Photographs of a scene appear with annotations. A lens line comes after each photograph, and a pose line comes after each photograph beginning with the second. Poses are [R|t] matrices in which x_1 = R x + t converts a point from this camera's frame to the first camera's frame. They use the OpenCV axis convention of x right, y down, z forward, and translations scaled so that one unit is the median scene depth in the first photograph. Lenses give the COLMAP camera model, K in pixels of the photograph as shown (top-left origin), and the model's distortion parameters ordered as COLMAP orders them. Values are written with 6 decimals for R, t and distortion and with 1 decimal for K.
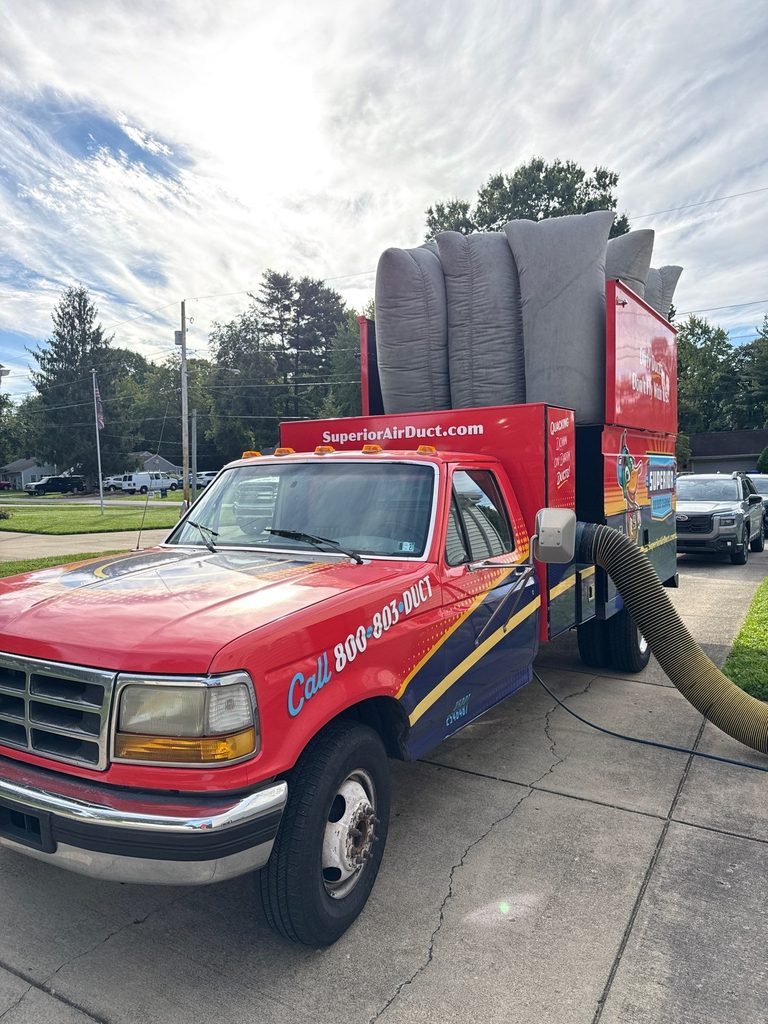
lens RADIAL K [[707.6, 0, 384.0], [0, 707.6, 512.0], [0, 0, 1]] dist [0.028299, 0.000271]
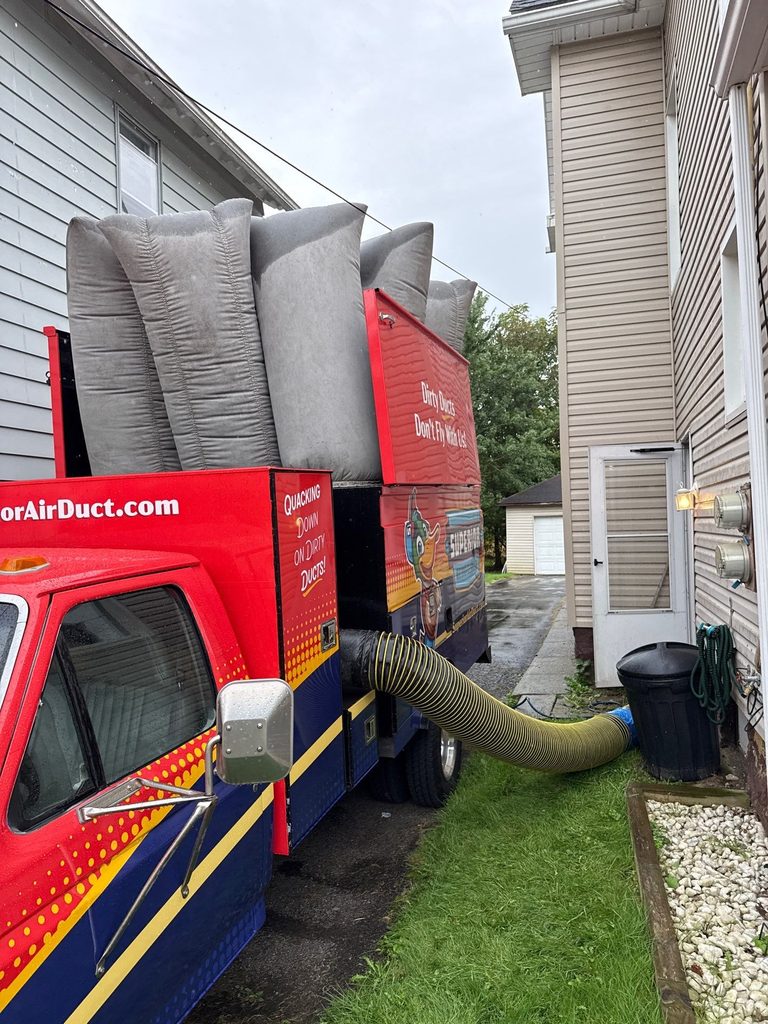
lens RADIAL K [[707.6, 0, 384.0], [0, 707.6, 512.0], [0, 0, 1]] dist [0.028299, 0.000271]
pose [[0.970284, -0.020592, 0.241093, 0.158851], [0.031221, 0.998698, -0.040351, -0.079105], [-0.239948, 0.046679, 0.969663, 0.348761]]
